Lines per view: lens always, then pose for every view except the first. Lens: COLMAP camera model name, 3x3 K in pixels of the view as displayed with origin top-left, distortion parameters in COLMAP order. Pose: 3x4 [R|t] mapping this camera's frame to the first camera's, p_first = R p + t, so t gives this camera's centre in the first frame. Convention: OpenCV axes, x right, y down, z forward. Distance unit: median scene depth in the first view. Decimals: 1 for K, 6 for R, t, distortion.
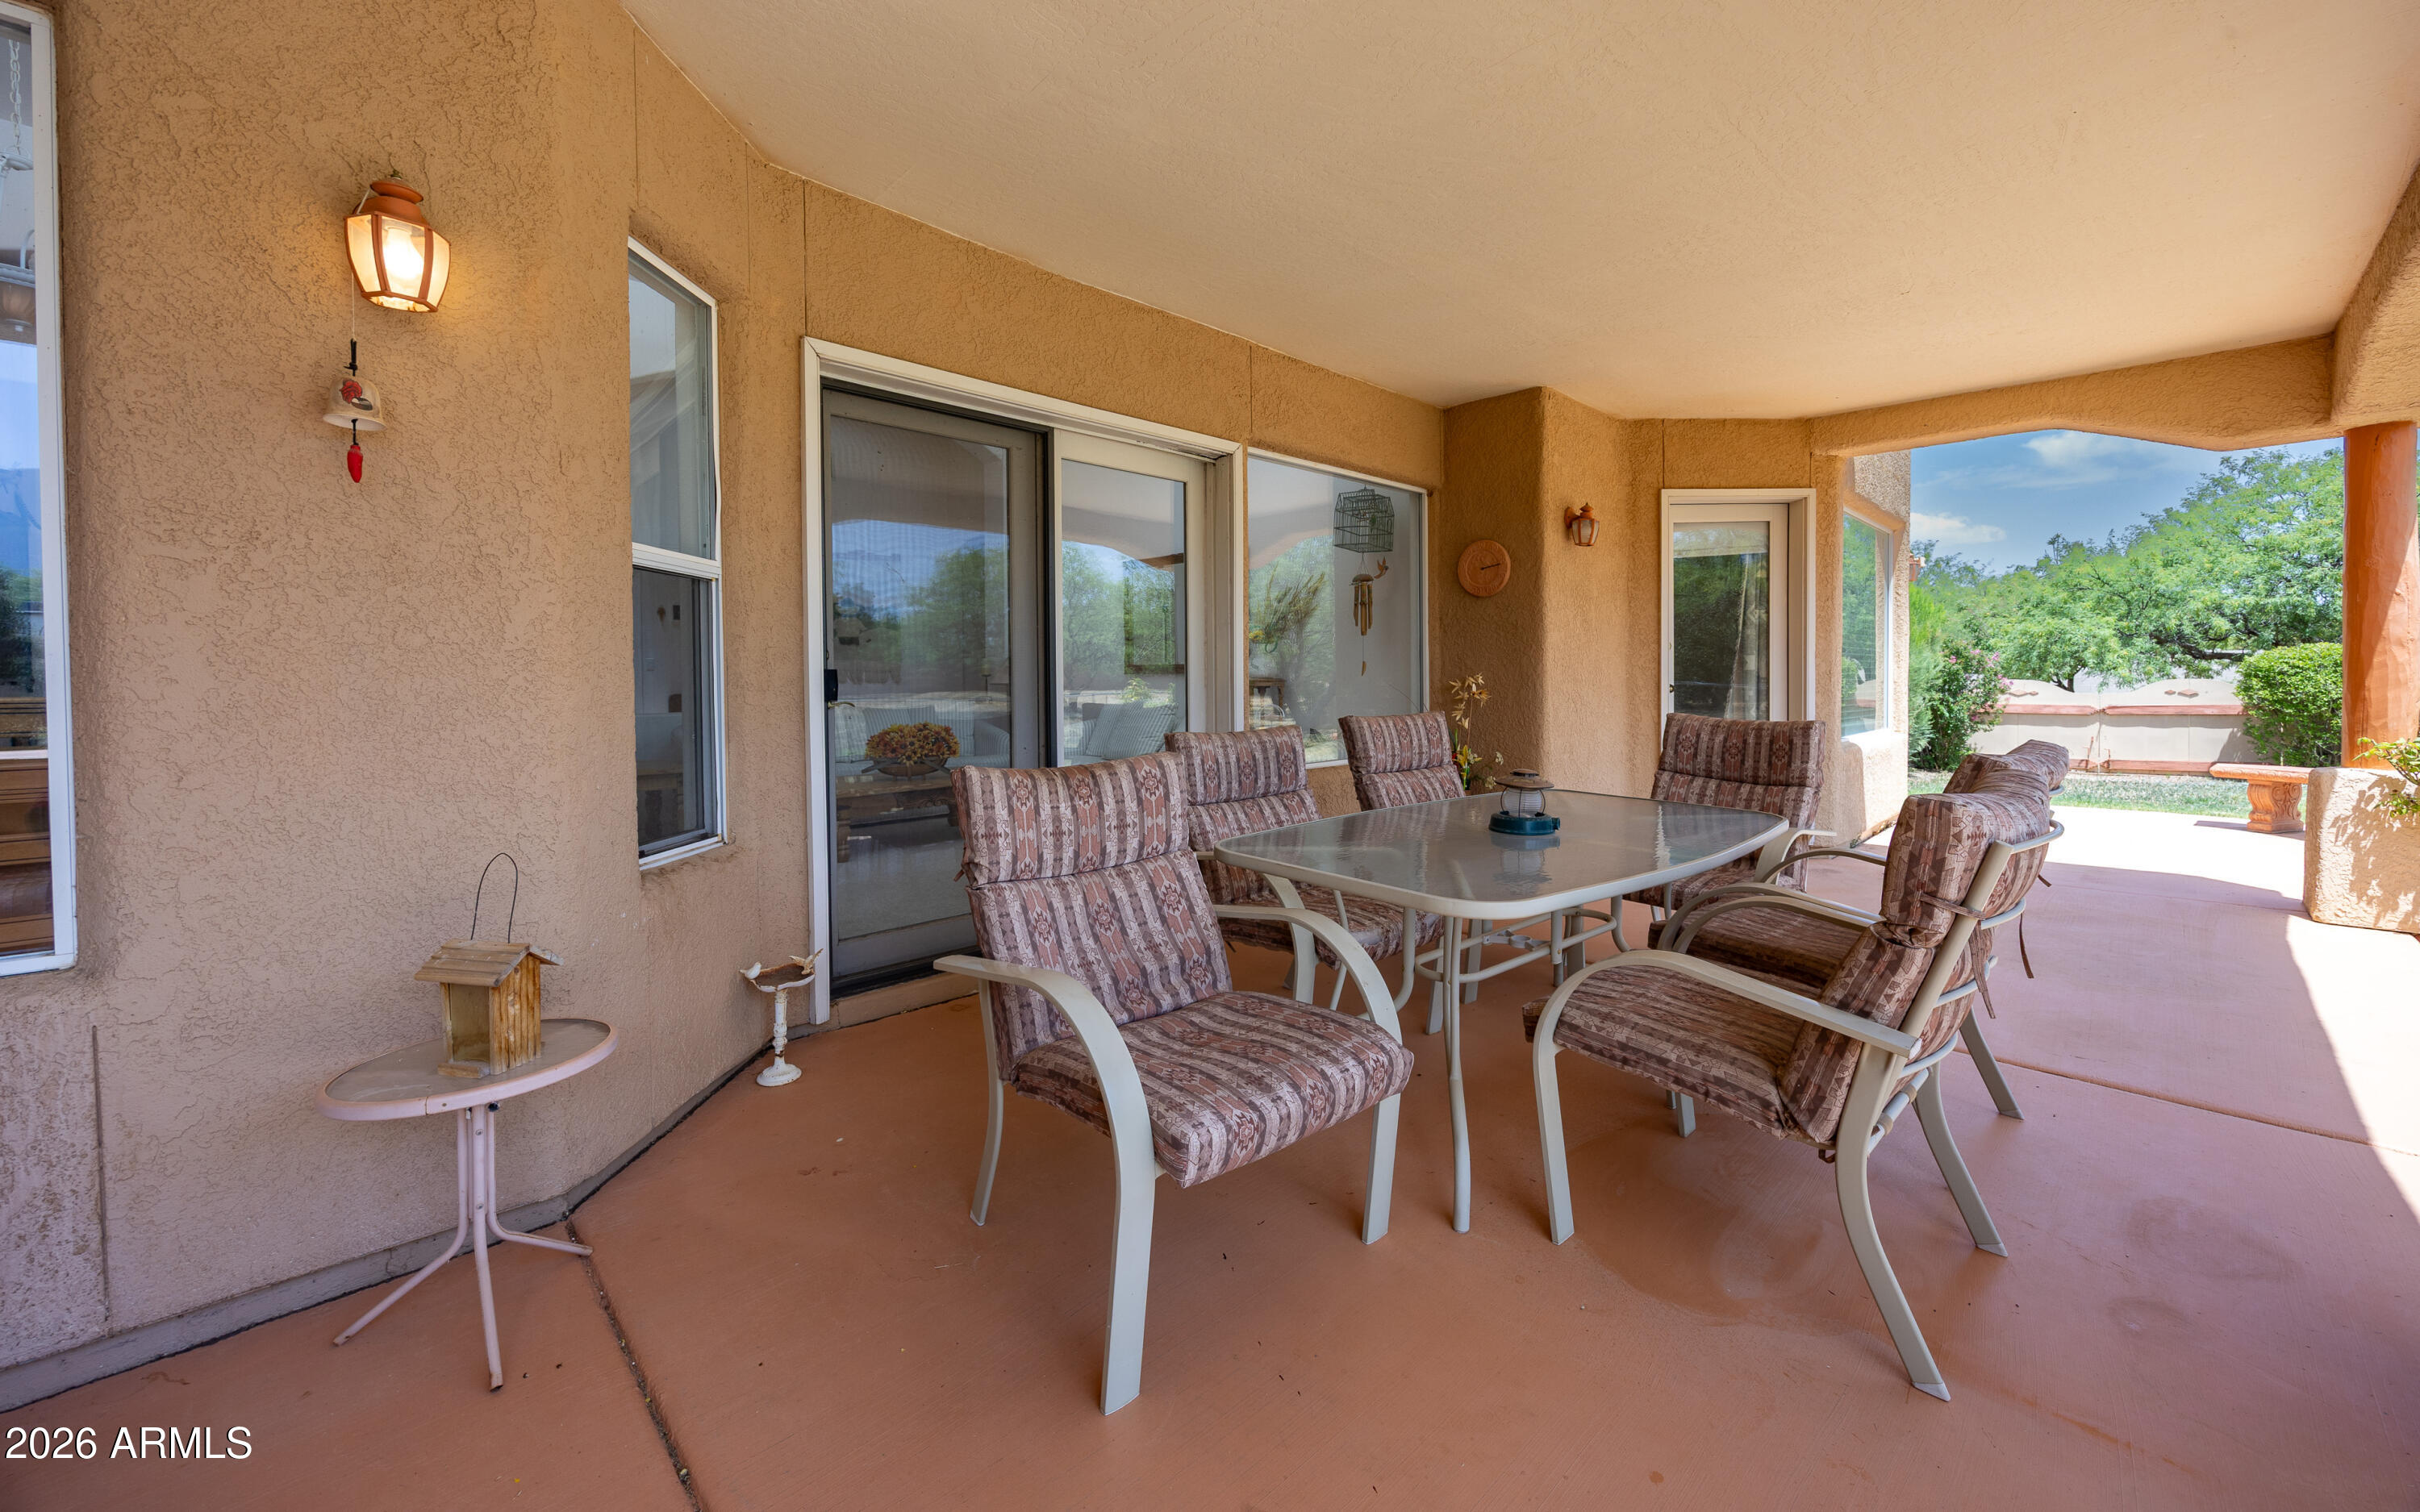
lens RADIAL K [[925.4, 0, 1212.0], [0, 925.4, 708.1], [0, 0, 1]] dist [0.002177, 0.000274]
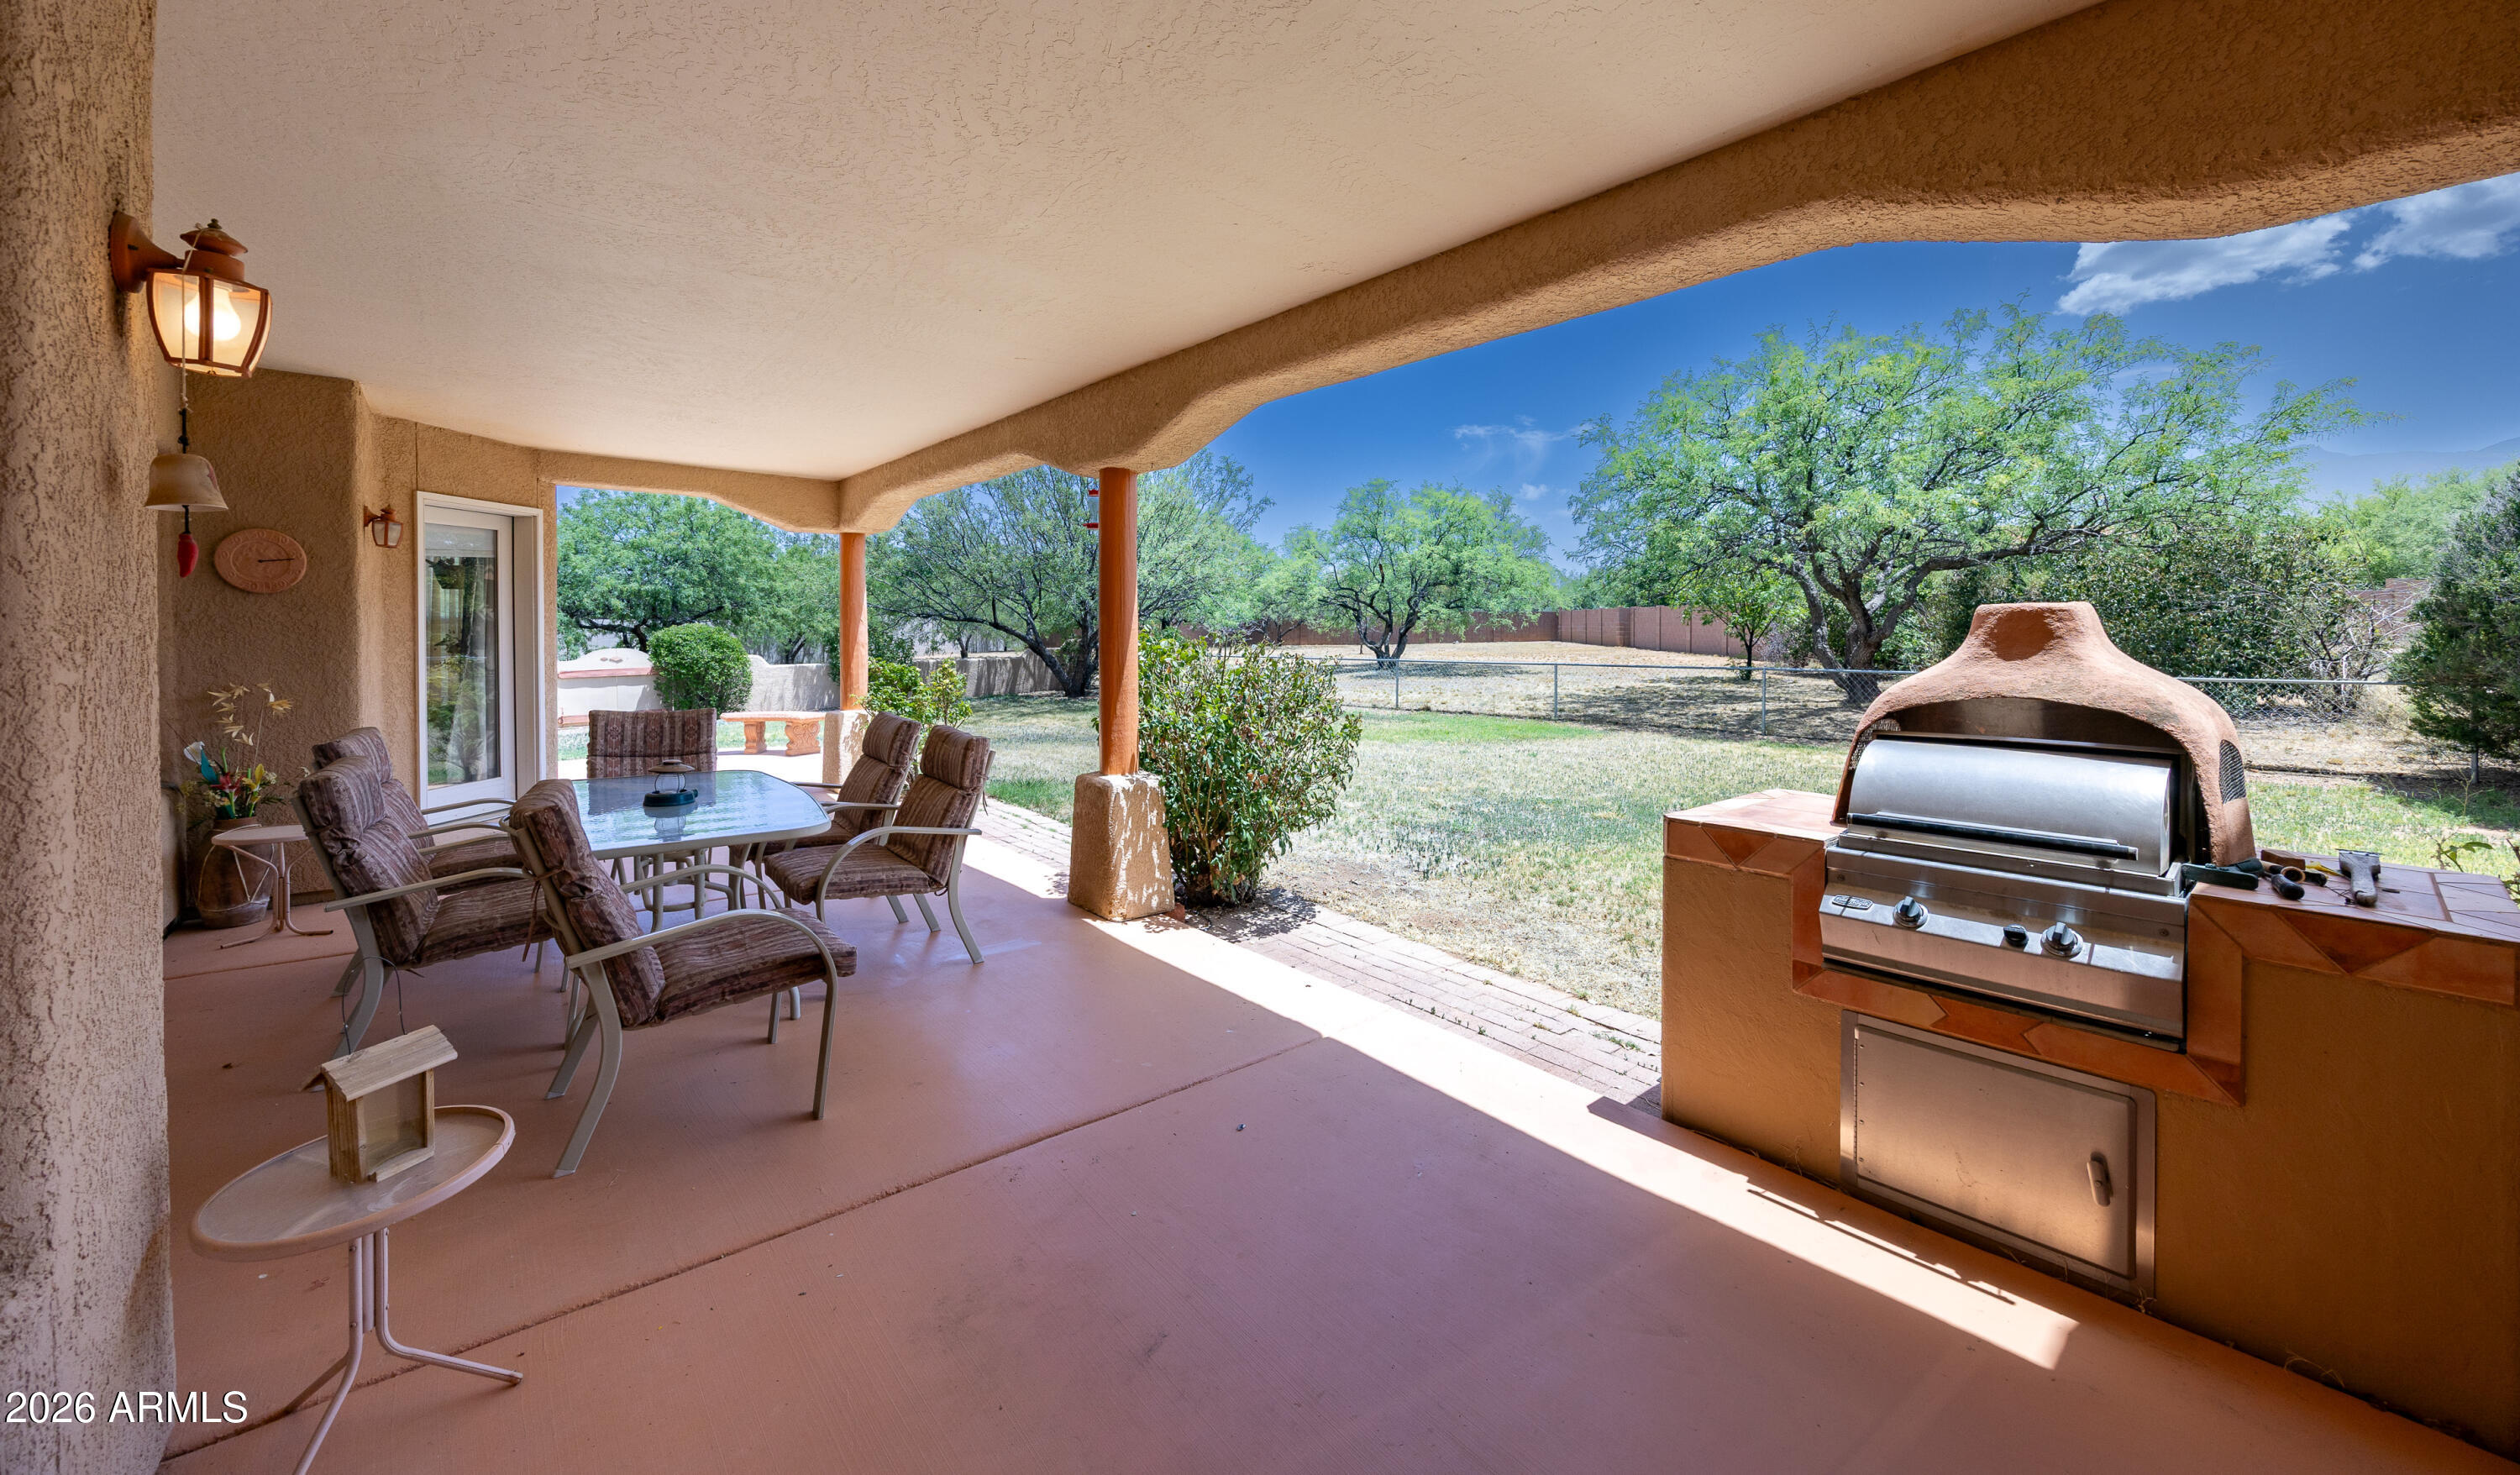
lens RADIAL K [[1025.3, 0, 1260.0], [0, 1025.3, 737.5], [0, 0, 1]] dist [-0.000137, -0.000036]
pose [[0.099204, -0.106267, 0.989376, -0.586616], [0.036594, 0.993998, 0.103094, -0.050336], [-0.994394, 0.025978, 0.102497, -0.032618]]
